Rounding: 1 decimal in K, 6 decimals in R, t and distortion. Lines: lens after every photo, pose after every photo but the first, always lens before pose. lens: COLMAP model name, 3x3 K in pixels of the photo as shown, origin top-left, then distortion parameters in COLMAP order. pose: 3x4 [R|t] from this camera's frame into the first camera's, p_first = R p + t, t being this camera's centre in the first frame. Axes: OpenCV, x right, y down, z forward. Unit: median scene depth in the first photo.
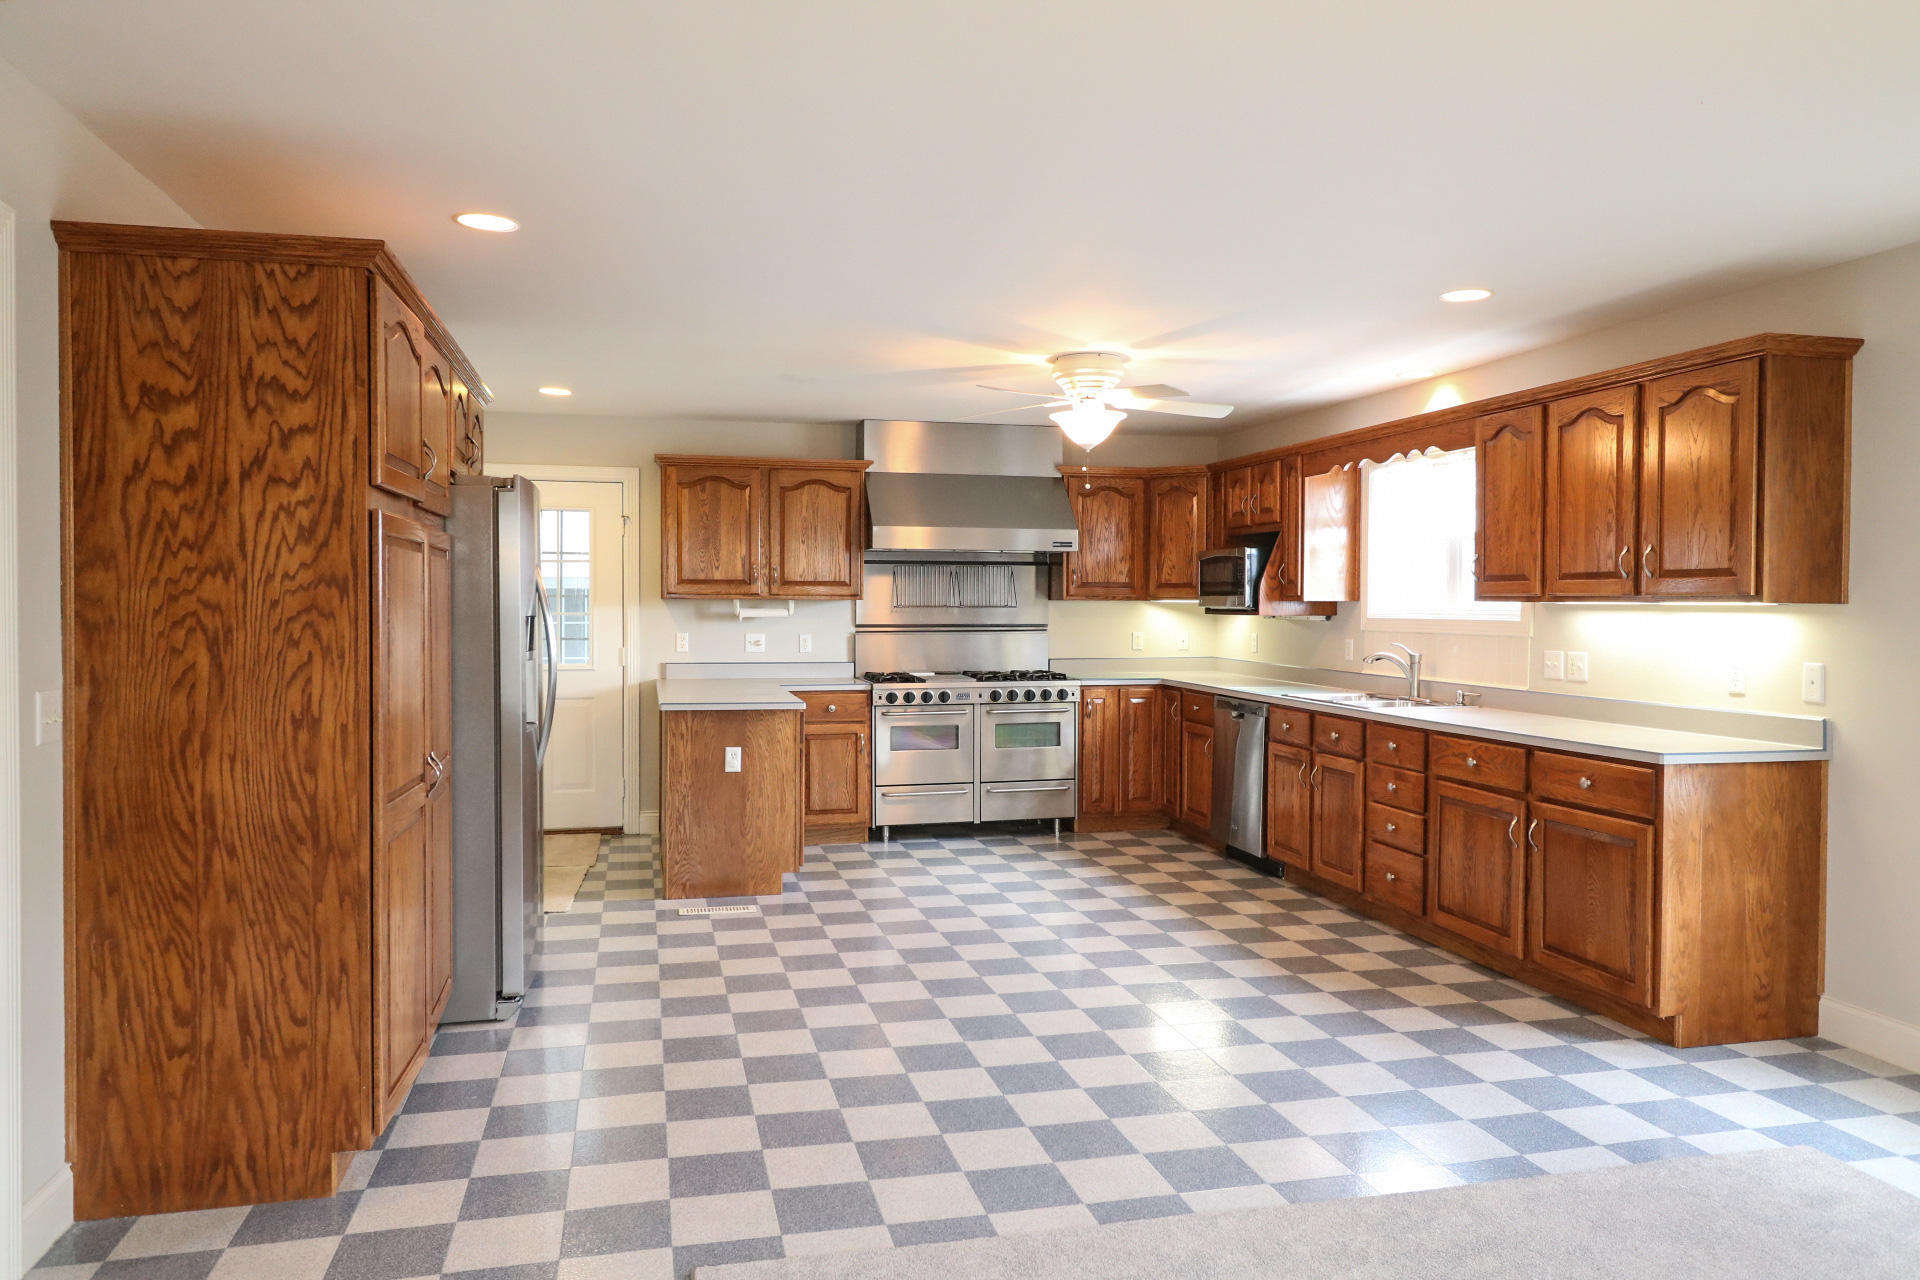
lens RADIAL K [[1318.6, 0, 960.0], [0, 1318.6, 640.0], [0, 0, 1]] dist [-0.003498, 0.000785]
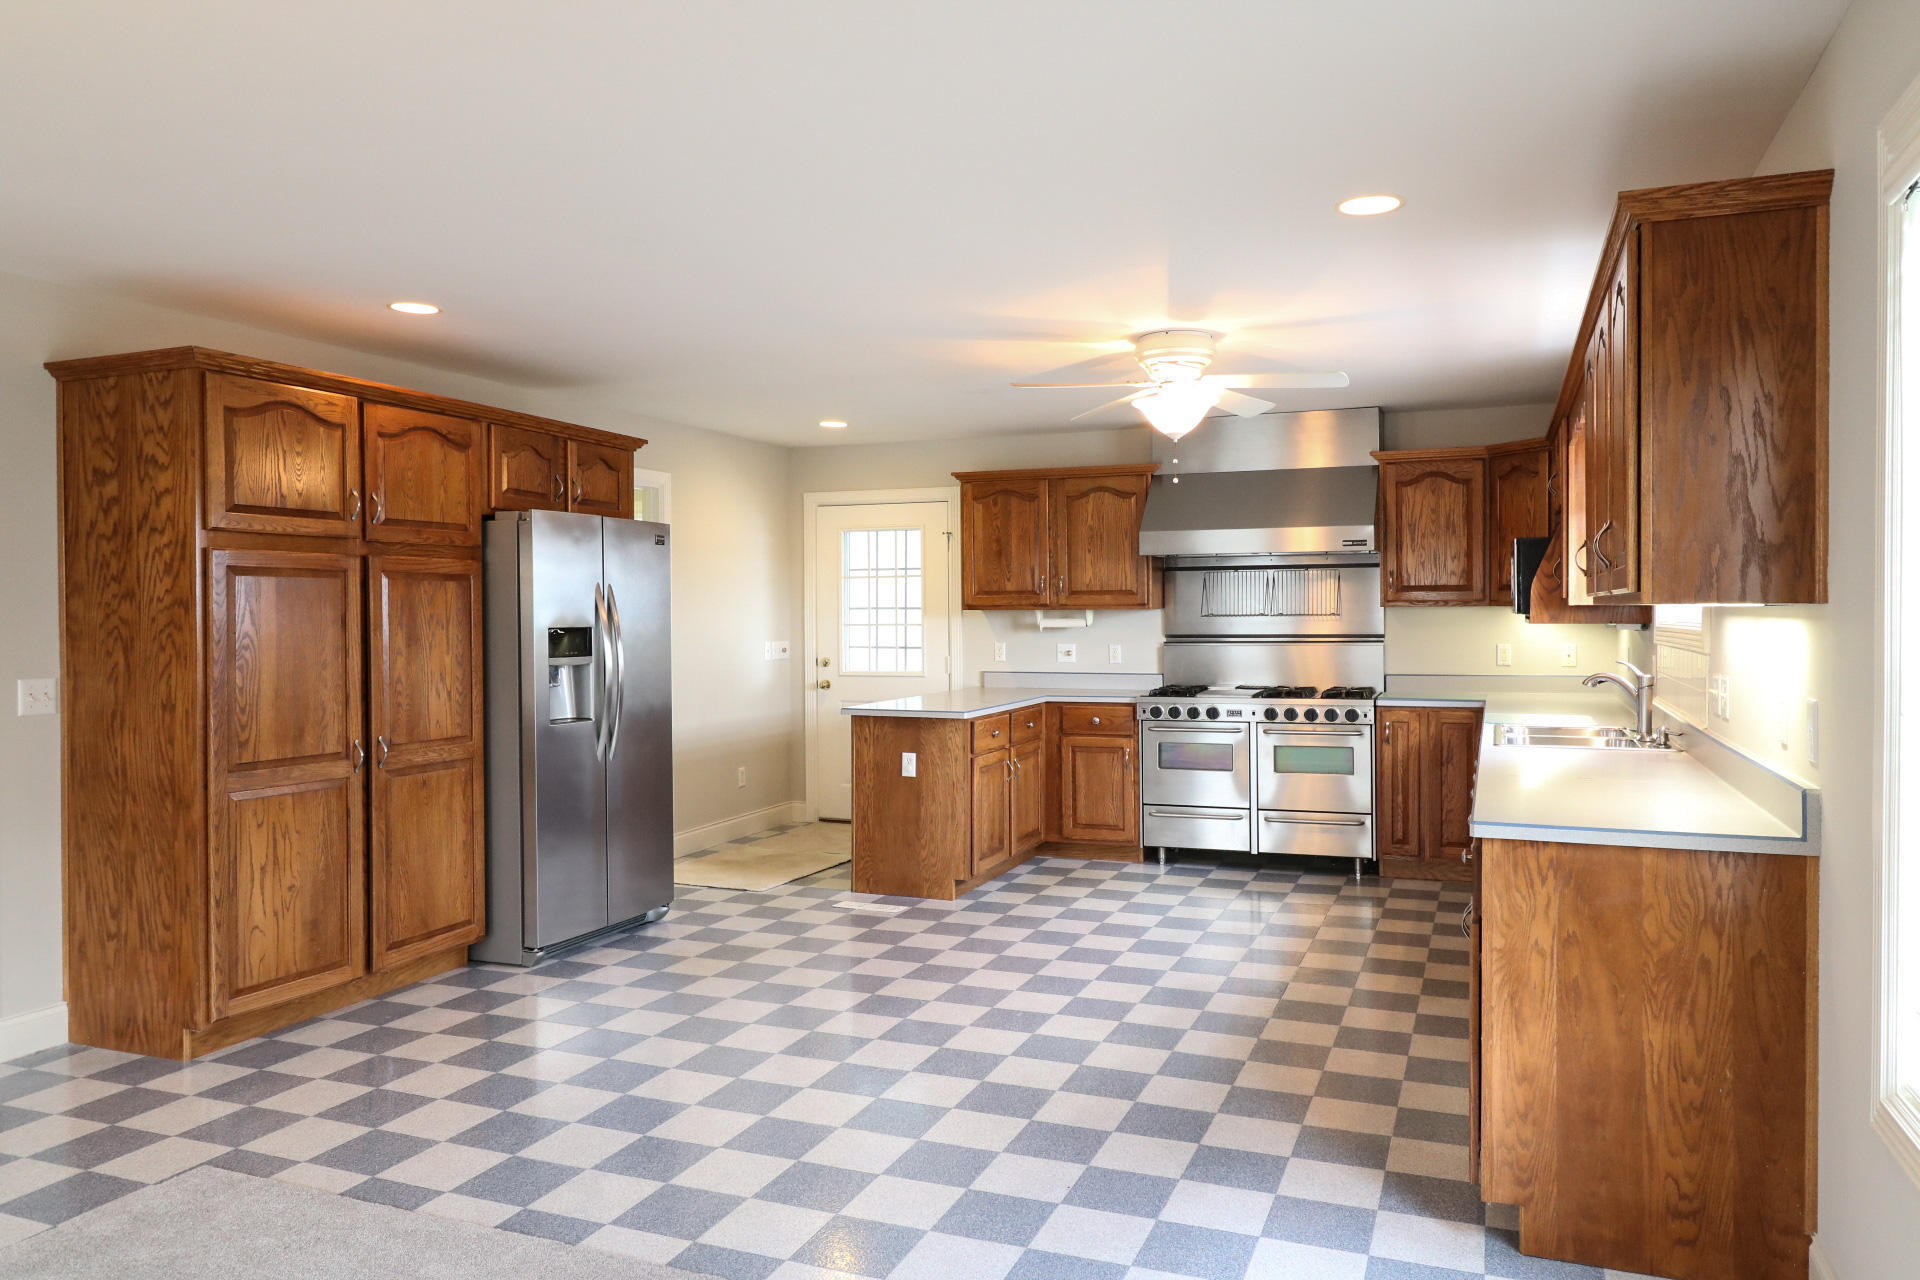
lens RADIAL K [[1318.6, 0, 960.0], [0, 1318.6, 640.0], [0, 0, 1]] dist [-0.003498, 0.000785]
pose [[0.815584, 0.003269, -0.578630, 0.704961], [-0.007377, 0.999962, -0.004749, -0.004486], [0.578592, 0.008142, 0.815576, 0.269468]]
